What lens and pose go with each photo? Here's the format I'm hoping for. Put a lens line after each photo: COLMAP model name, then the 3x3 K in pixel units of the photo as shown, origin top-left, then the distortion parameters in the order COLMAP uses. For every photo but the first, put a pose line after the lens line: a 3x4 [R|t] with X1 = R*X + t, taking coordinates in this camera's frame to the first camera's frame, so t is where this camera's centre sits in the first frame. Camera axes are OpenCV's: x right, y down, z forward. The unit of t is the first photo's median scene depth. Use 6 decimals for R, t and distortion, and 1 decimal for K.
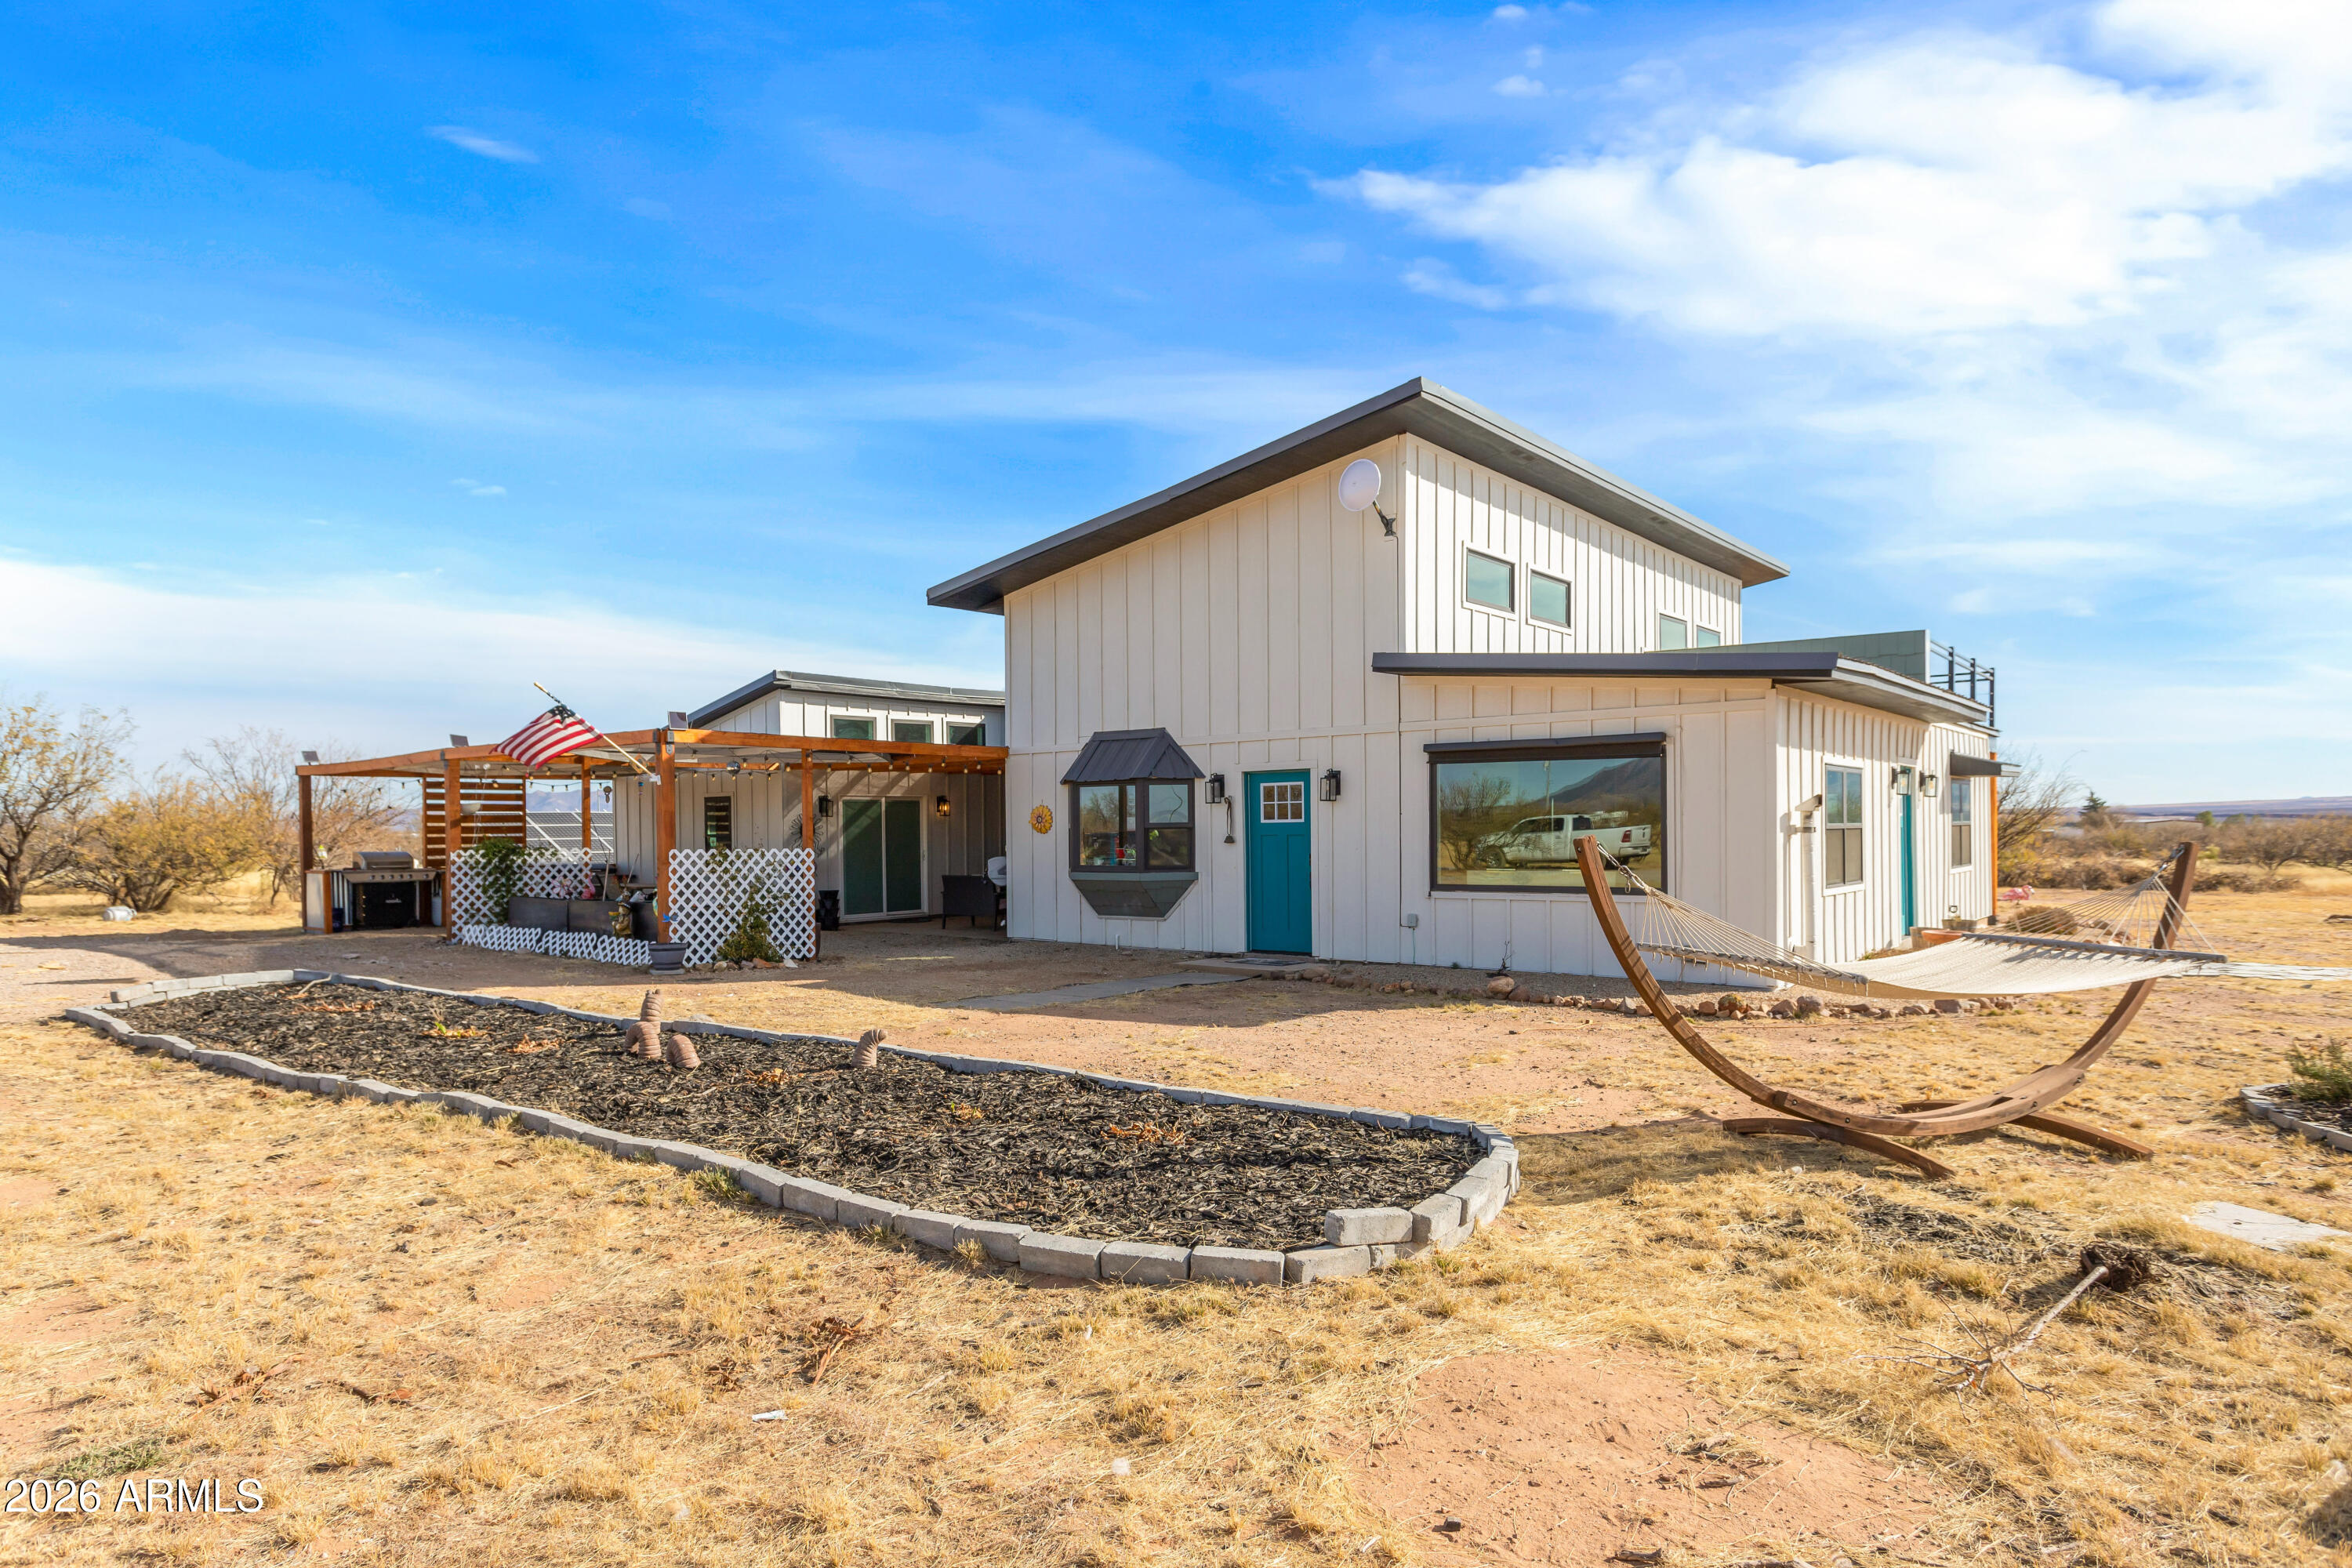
lens RADIAL K [[1477.9, 0, 1174.2], [0, 1477.9, 794.4], [0, 0, 1]] dist [-0.002354, -0.000223]
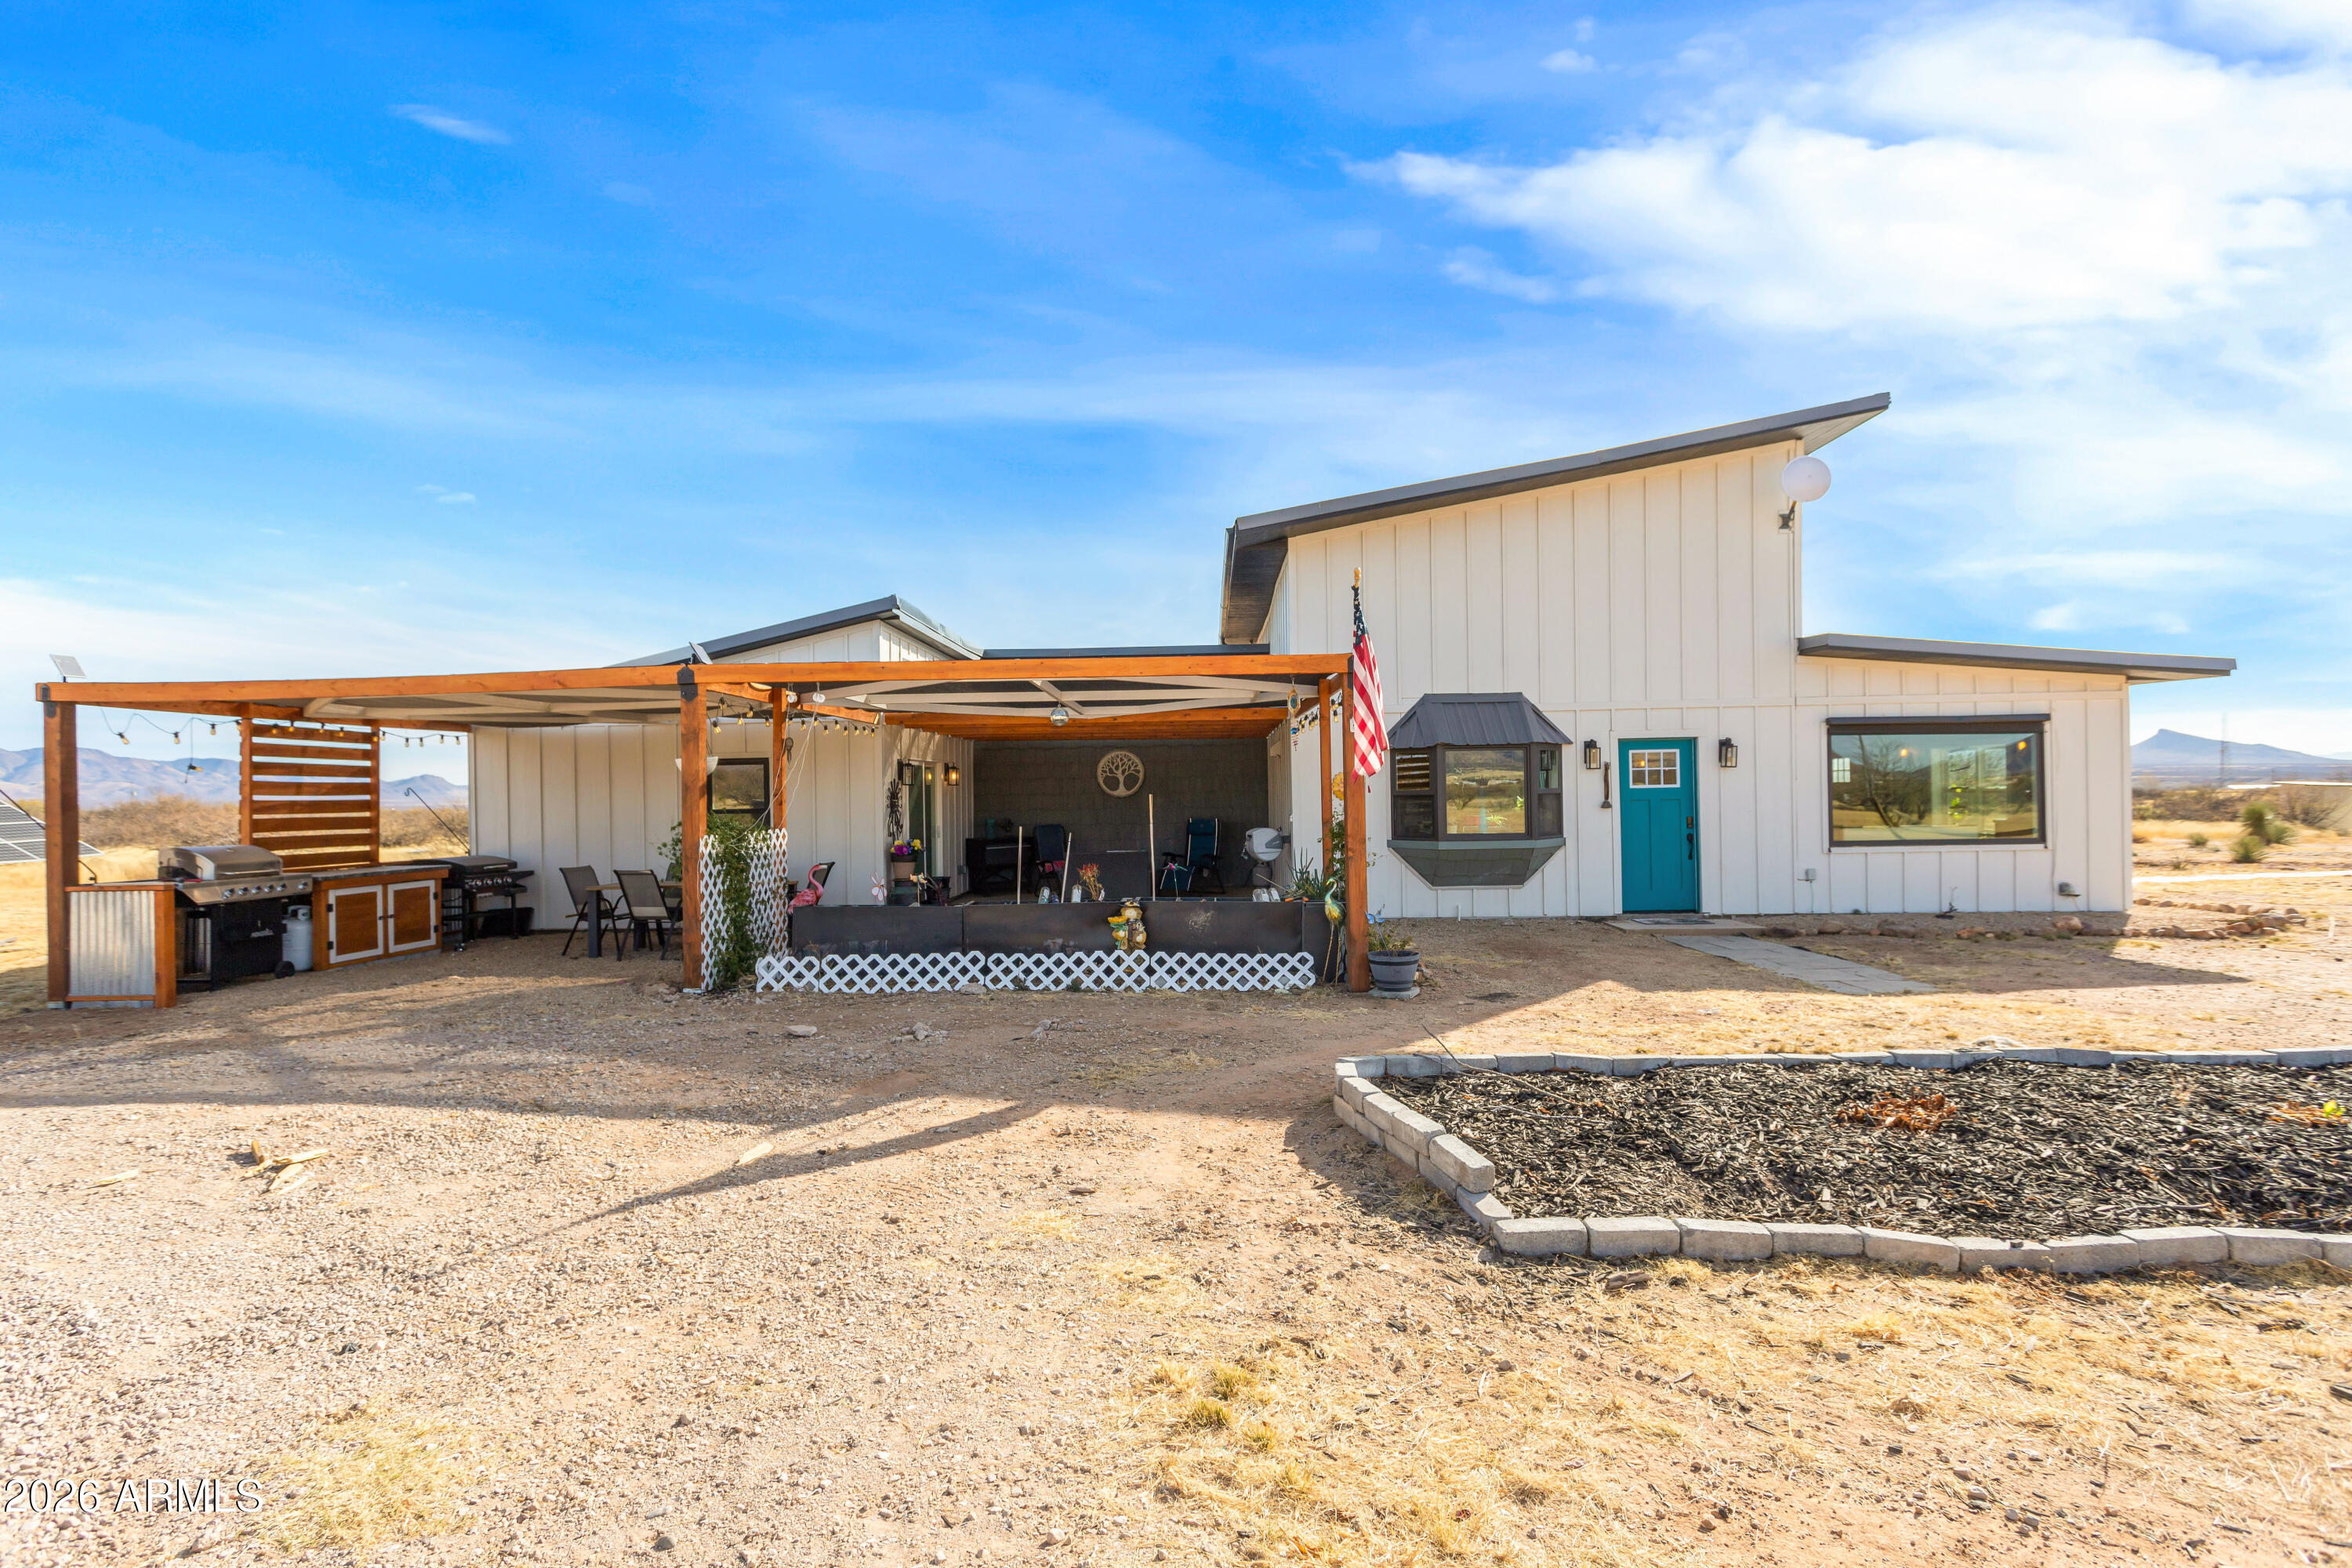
lens RADIAL K [[1144.5, 0, 1176.7], [0, 1144.5, 783.0], [0, 0, 1]] dist [-0.002135, -0.000464]
pose [[0.779782, 0.002143, 0.626048, -0.688744], [-0.005745, 0.999977, 0.003734, 0.014280], [-0.626025, -0.006509, 0.779776, 0.569313]]
